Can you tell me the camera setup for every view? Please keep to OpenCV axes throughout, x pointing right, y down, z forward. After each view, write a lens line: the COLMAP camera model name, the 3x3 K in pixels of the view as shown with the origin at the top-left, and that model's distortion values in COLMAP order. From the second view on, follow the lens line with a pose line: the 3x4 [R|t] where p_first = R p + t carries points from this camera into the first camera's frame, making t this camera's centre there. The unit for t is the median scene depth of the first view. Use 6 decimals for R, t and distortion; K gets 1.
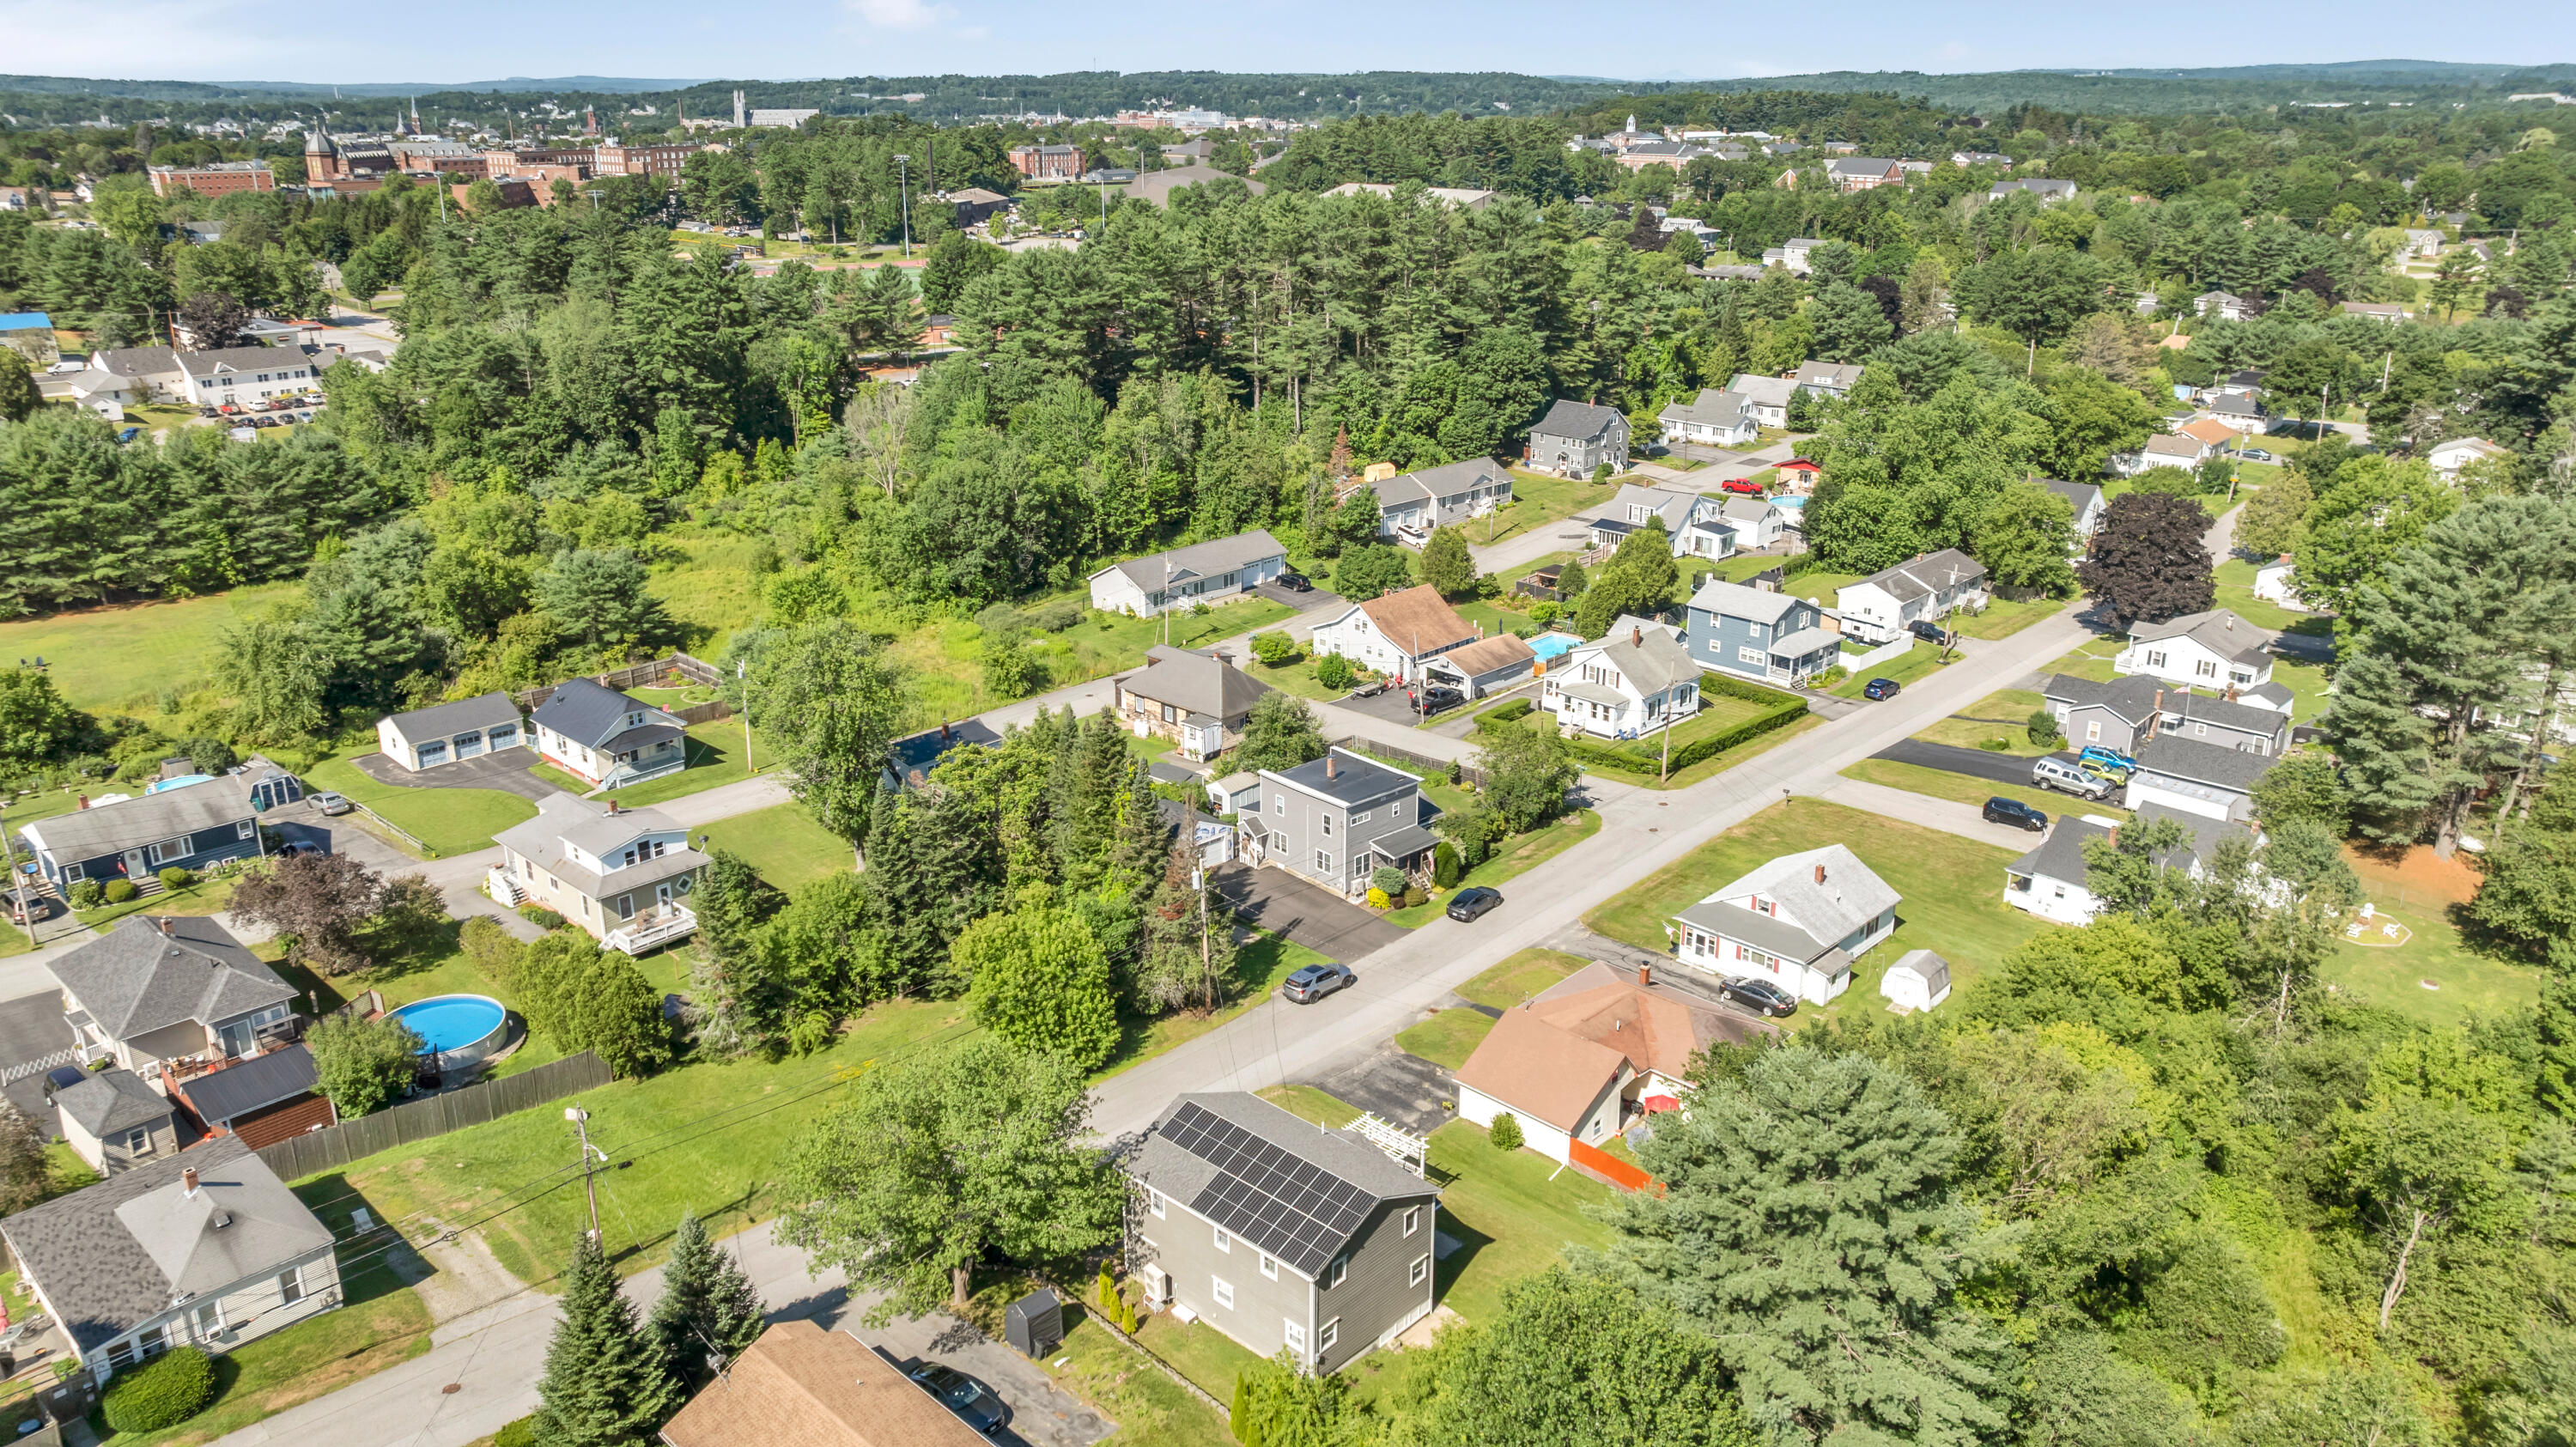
lens RADIAL K [[1805.5, 0, 1292.1], [0, 1805.5, 721.7], [0, 0, 1]] dist [-0.028265, 0.022674]
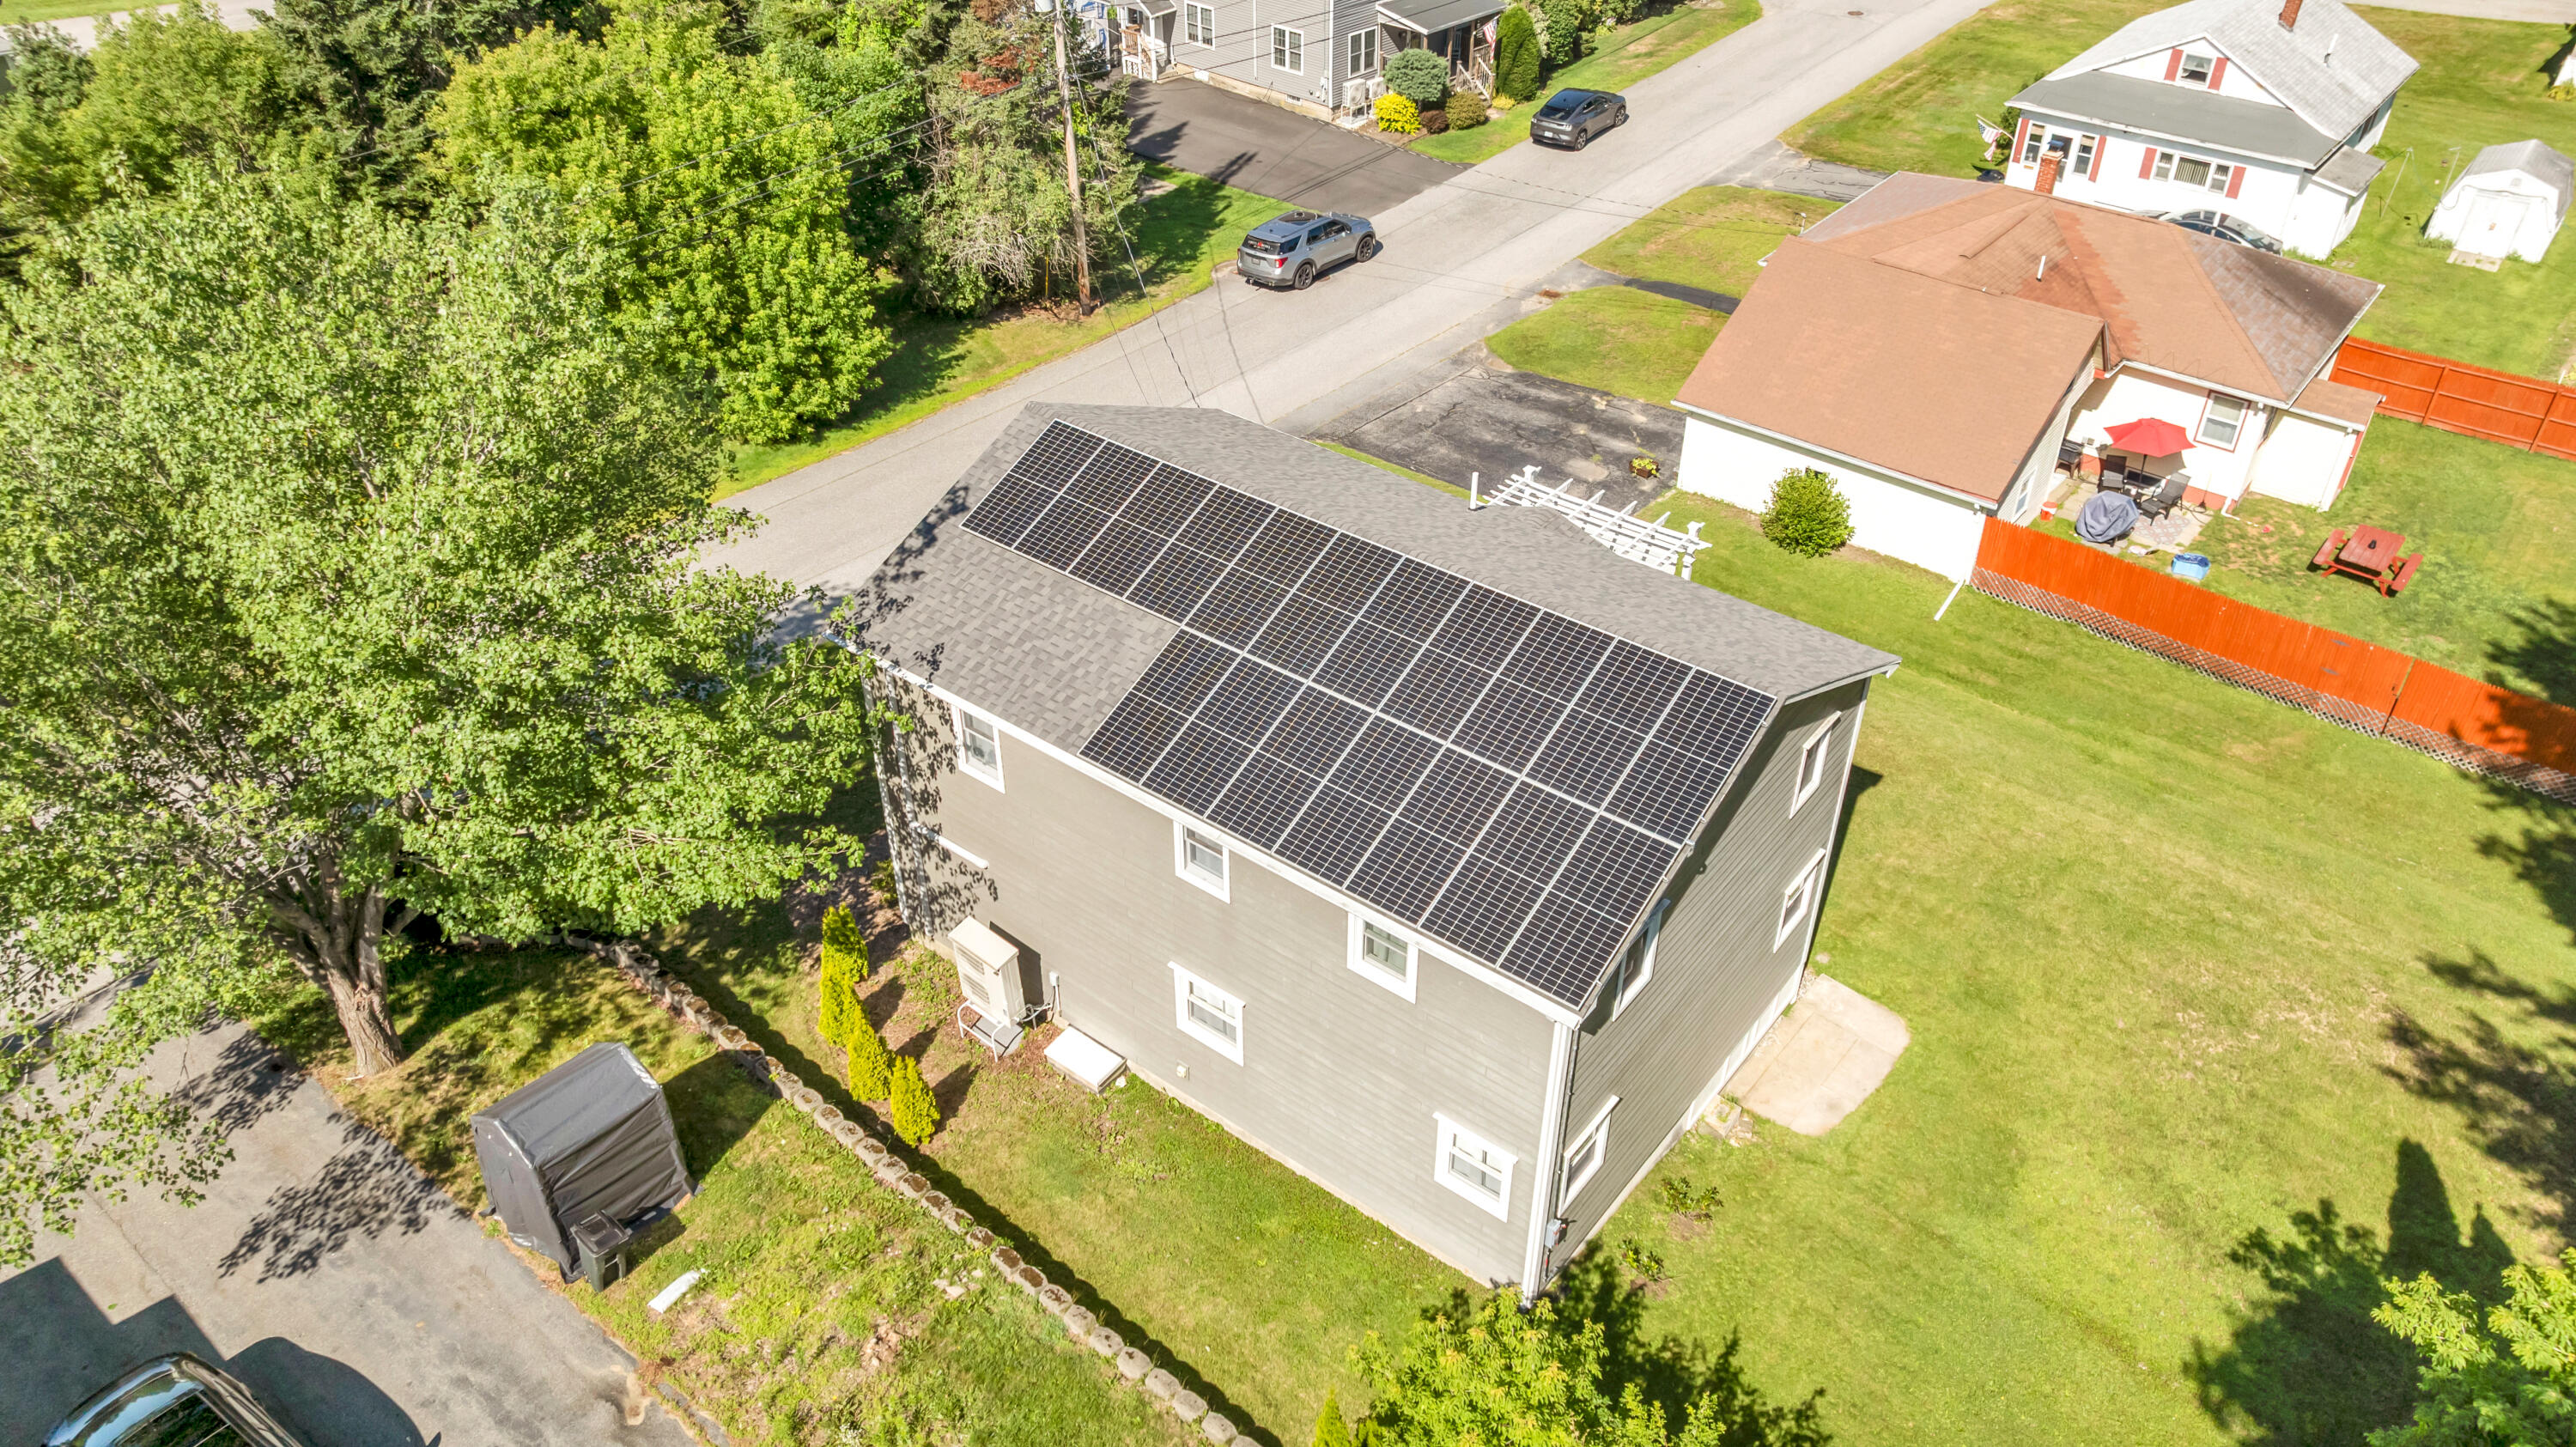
lens RADIAL K [[1805.5, 0, 1280.5], [0, 1805.5, 718.2], [0, 0, 1]] dist [-0.028265, 0.022674]
pose [[0.996767, -0.047586, 0.064734, -0.032197], [0.026966, 0.957138, 0.288373, 0.133395], [-0.075682, -0.285696, 0.955327, 0.532866]]
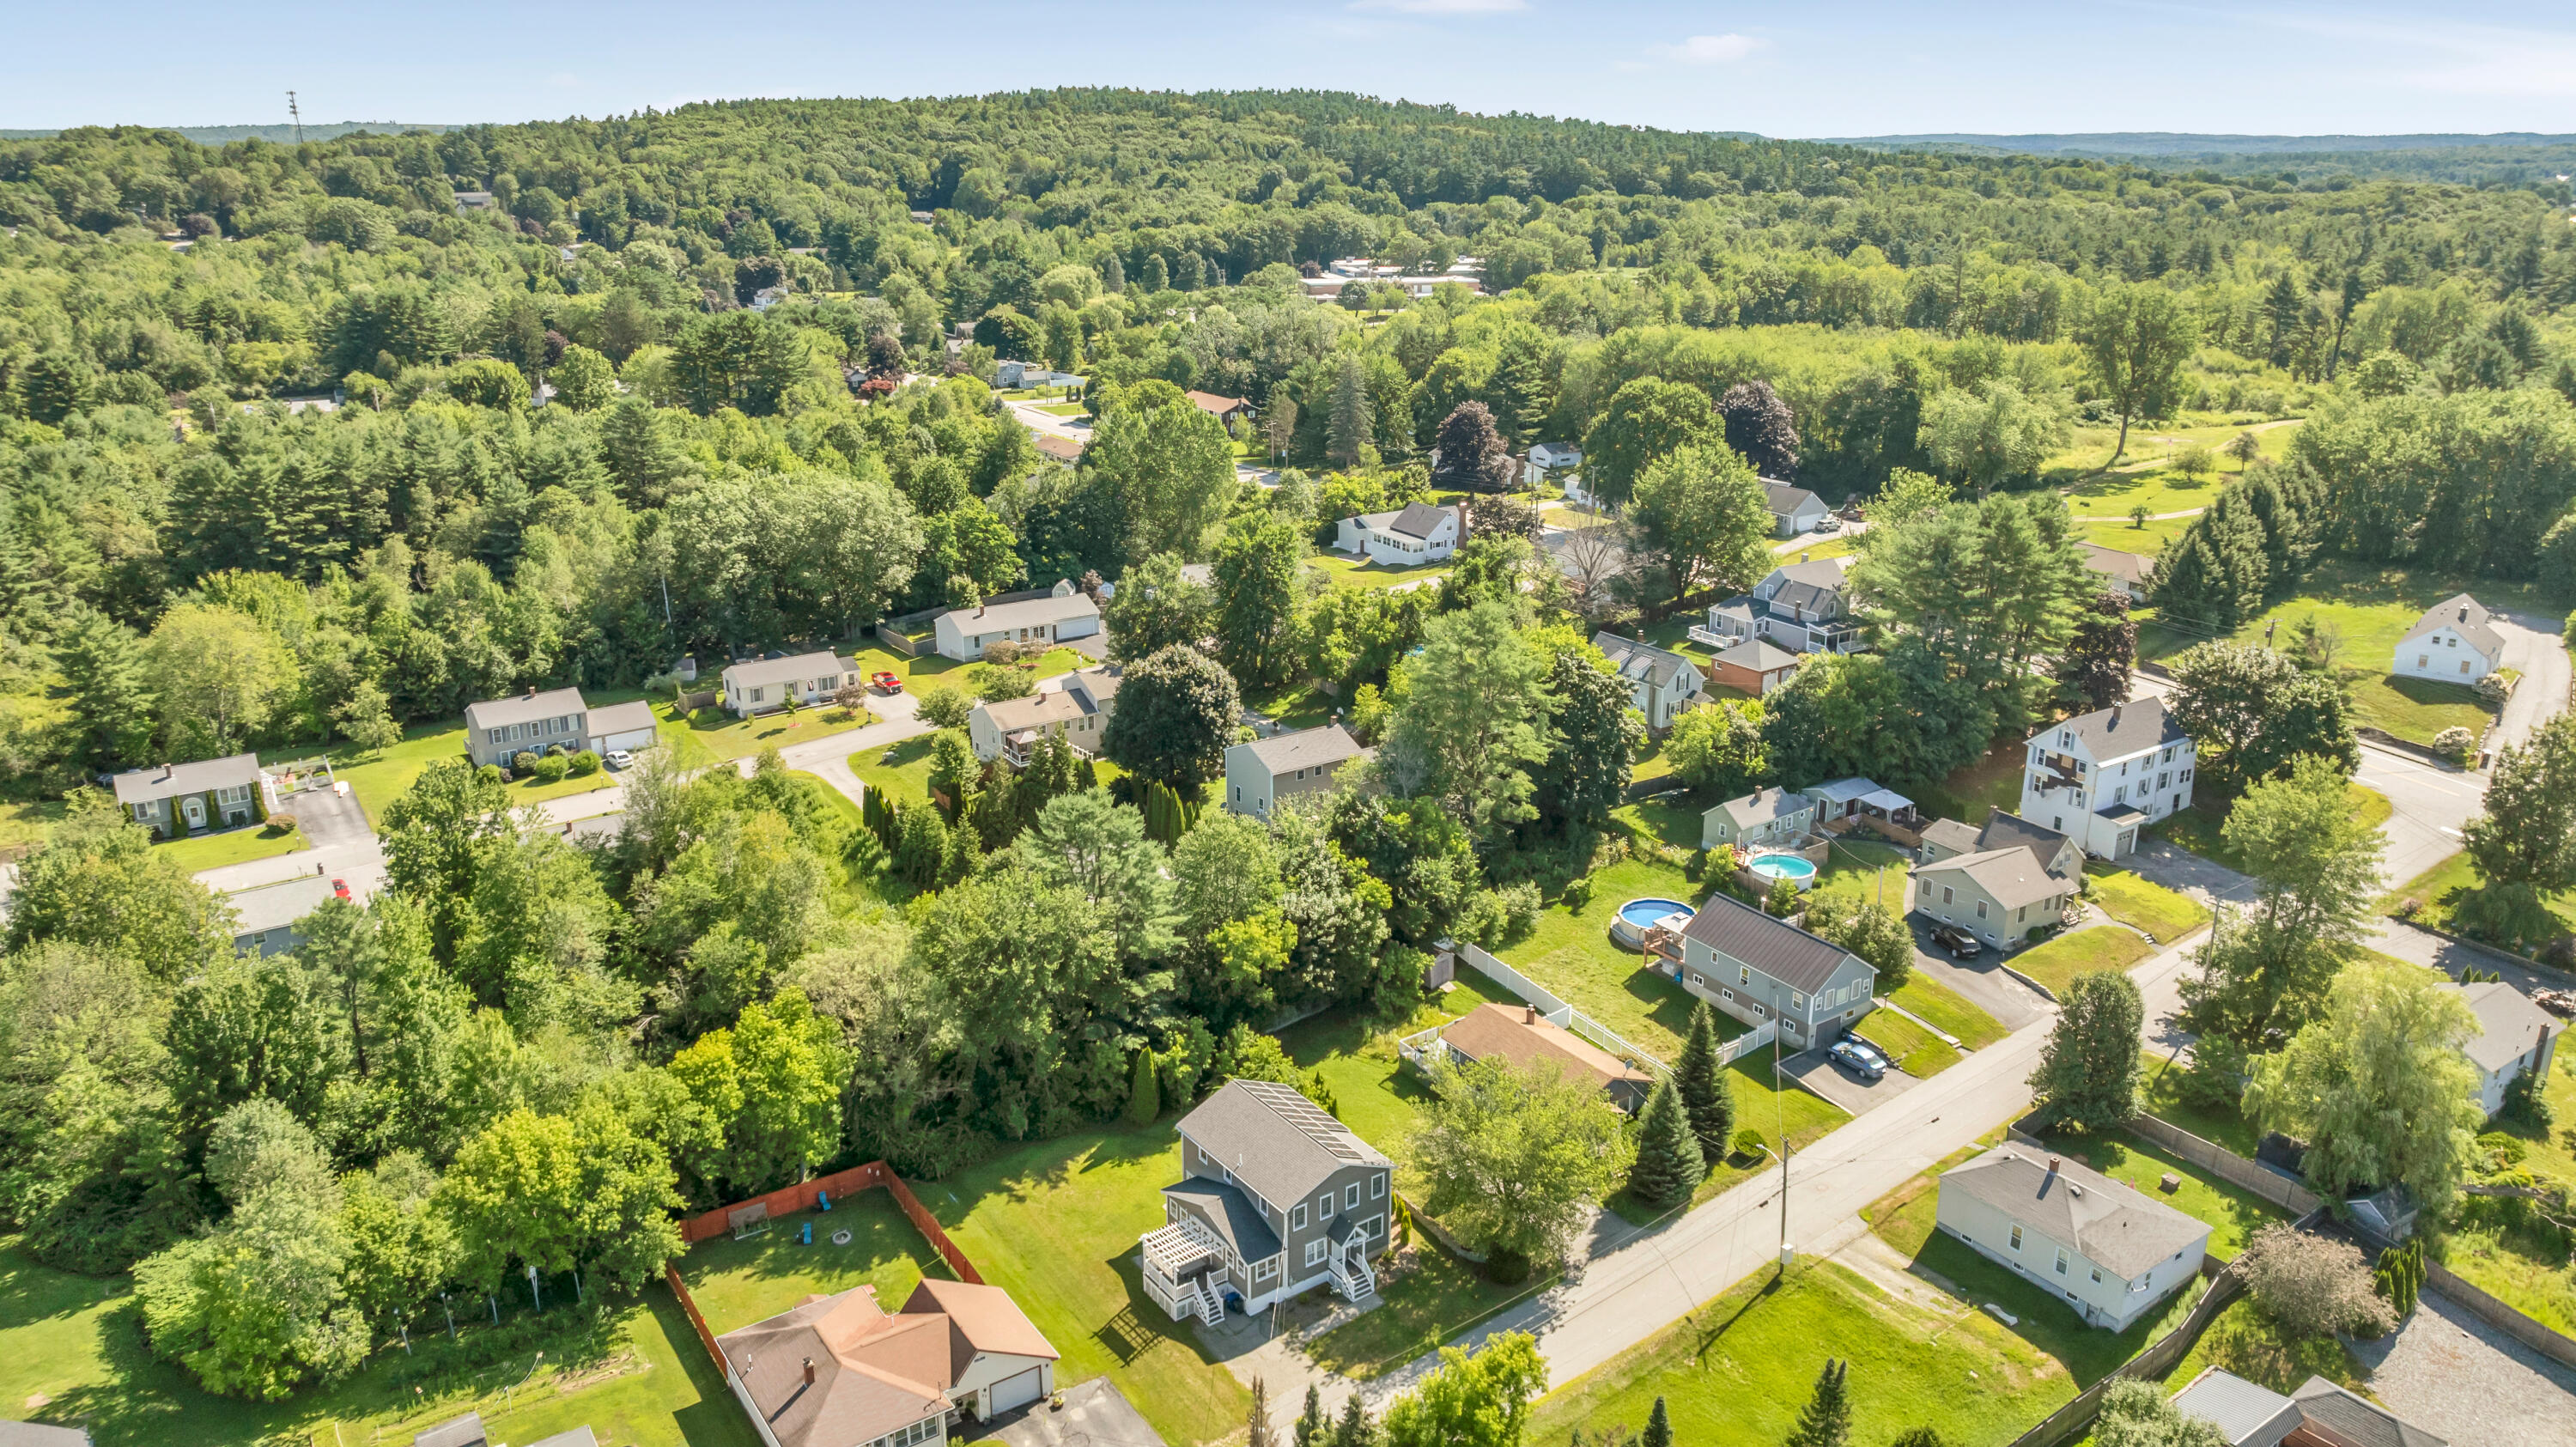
lens RADIAL K [[1805.5, 0, 1281.1], [0, 1805.5, 737.2], [0, 0, 1]] dist [-0.028265, 0.022674]
pose [[-0.977219, -0.055409, 0.204874, -0.211403], [0.080228, 0.797250, 0.598295, -0.642244], [-0.196486, 0.601101, -0.774642, 1.445851]]
